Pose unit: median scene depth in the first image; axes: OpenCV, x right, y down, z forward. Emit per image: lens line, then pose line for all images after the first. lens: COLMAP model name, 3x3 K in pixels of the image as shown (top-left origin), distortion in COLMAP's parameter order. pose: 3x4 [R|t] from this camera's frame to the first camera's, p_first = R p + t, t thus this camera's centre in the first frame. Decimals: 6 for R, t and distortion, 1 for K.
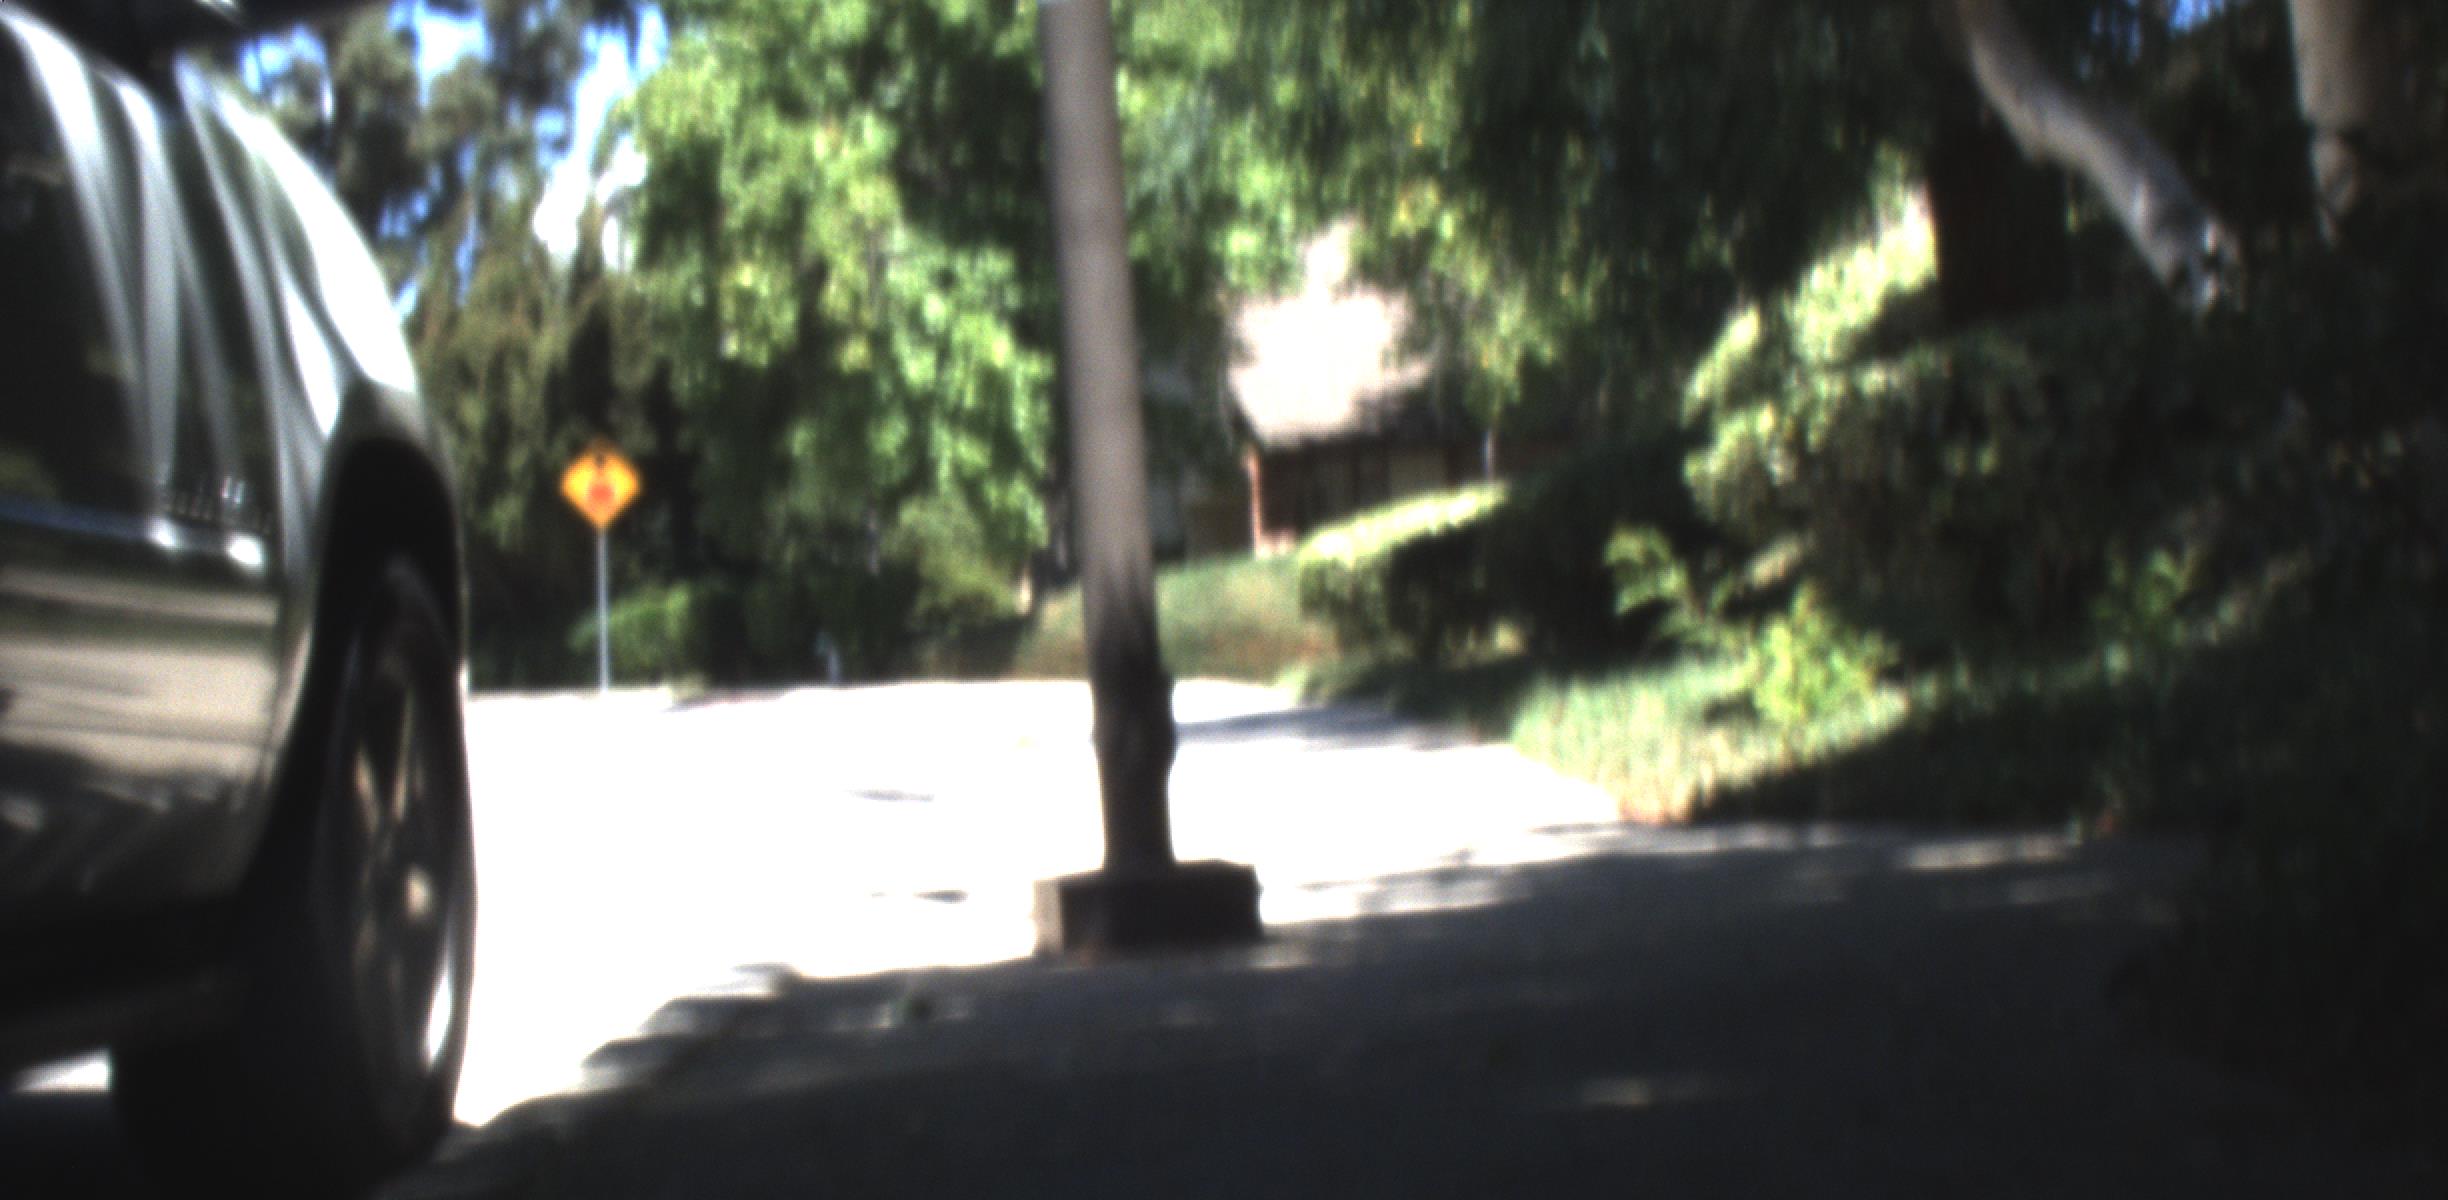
lens RADIAL K [[5123.9, 0, 1221.7], [0, 5123.9, 776.4], [0, 0, 1]] dist [-0.007425, 0.262584]
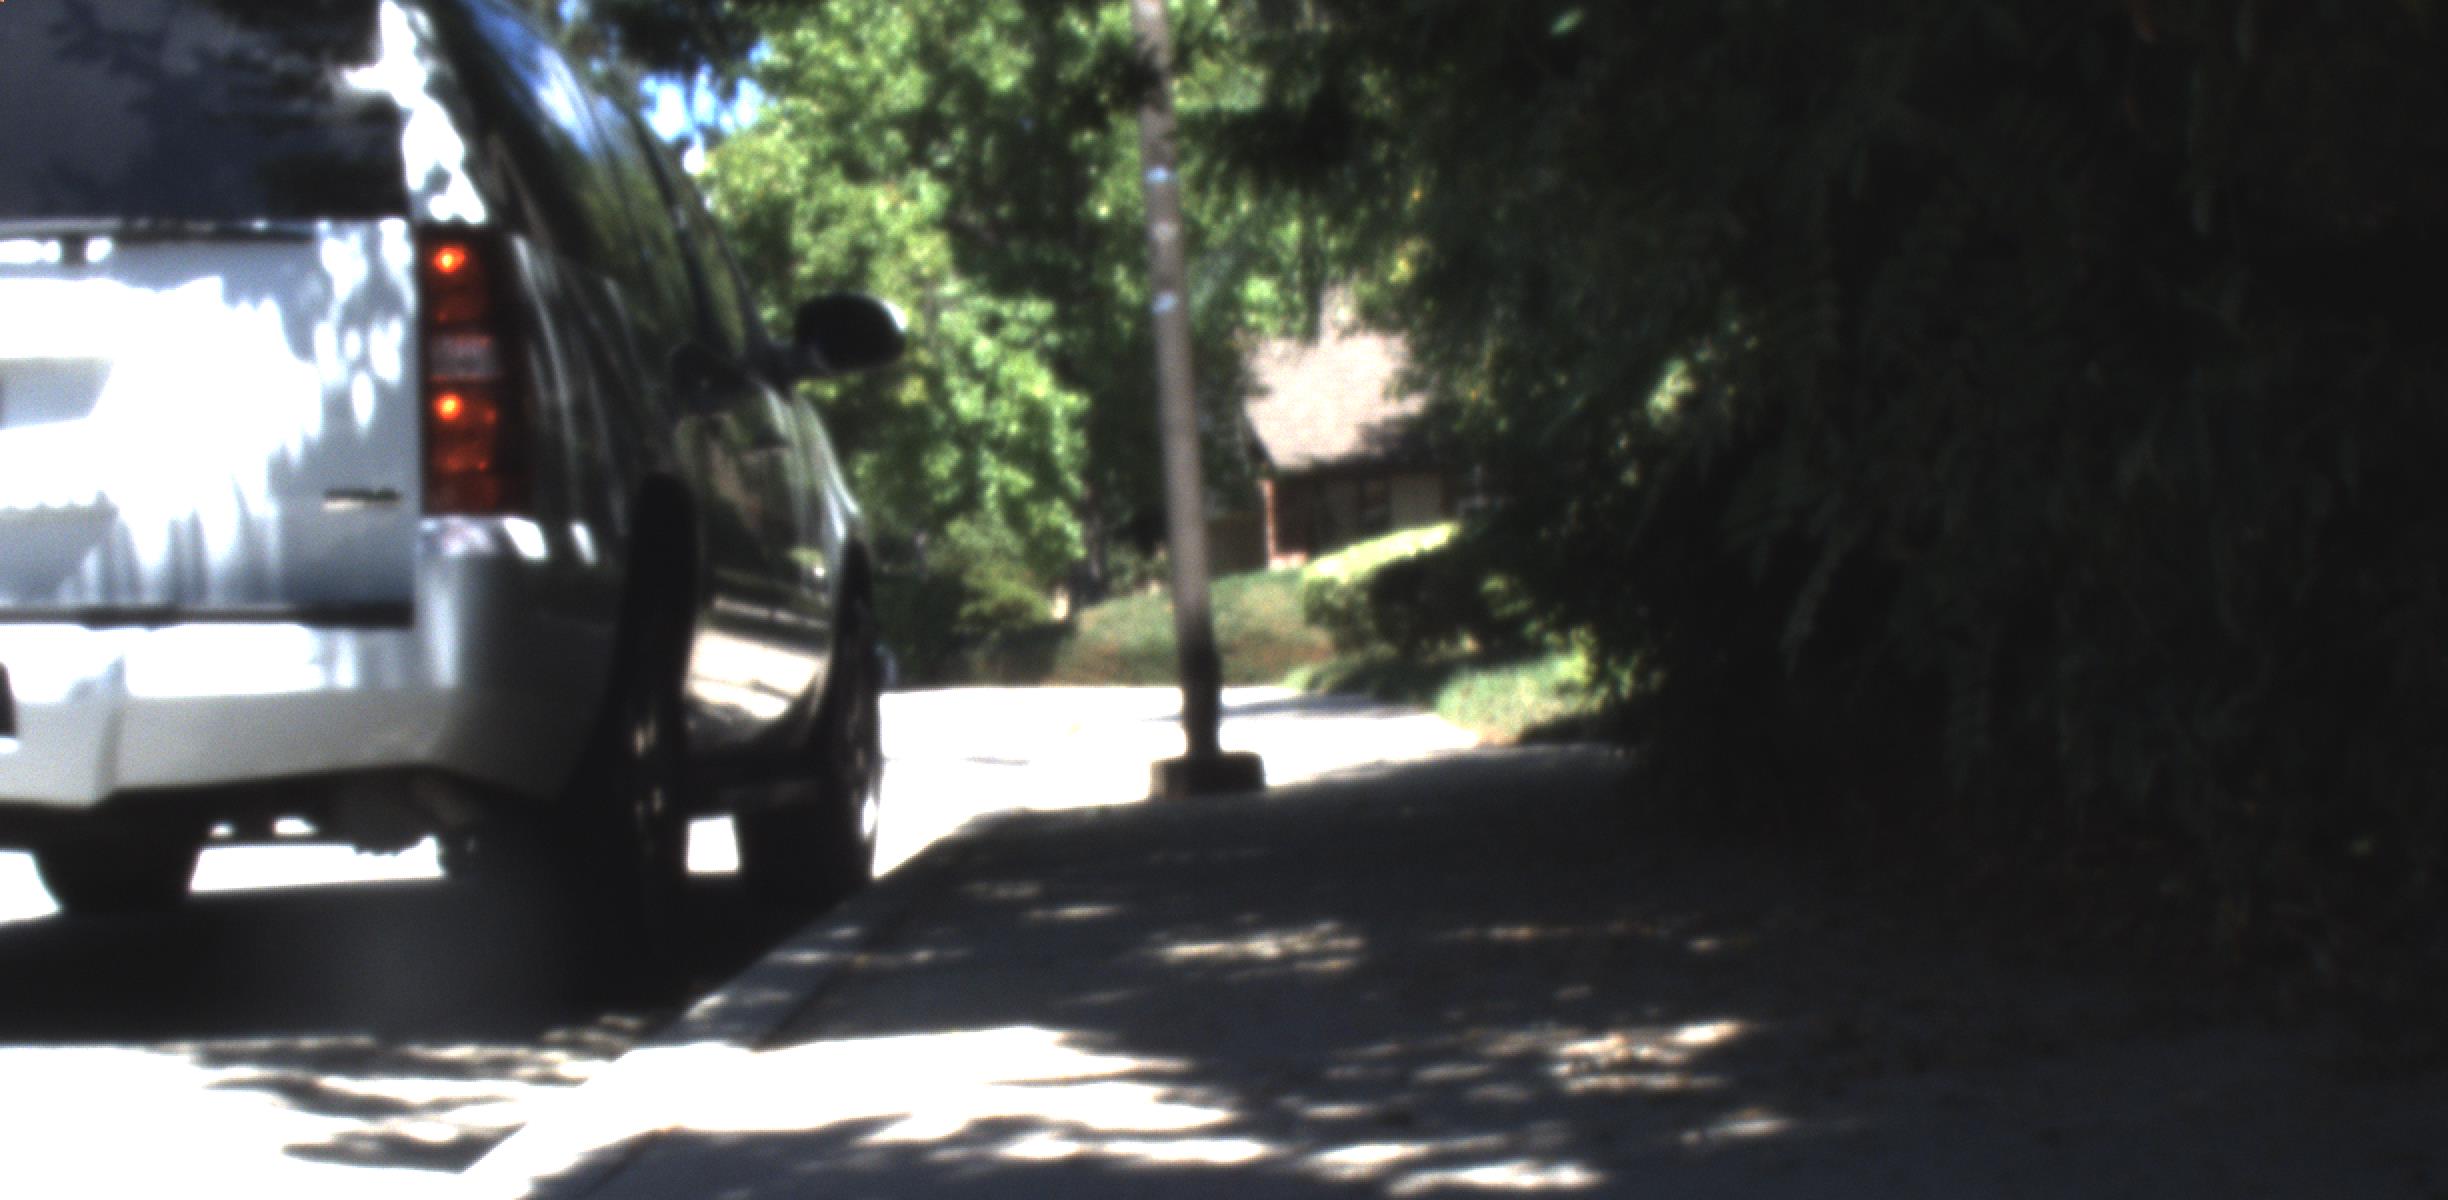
lens RADIAL K [[5148.8, 0, 1287.1], [0, 5148.8, 604.5], [0, 0, 1]] dist [-0.048270, -0.133748]
pose [[0.999955, 0.000338, 0.009481, -0.000316], [-0.000008, 0.999393, -0.034825, 0.003667], [-0.009487, 0.034823, 0.999348, -0.123277]]
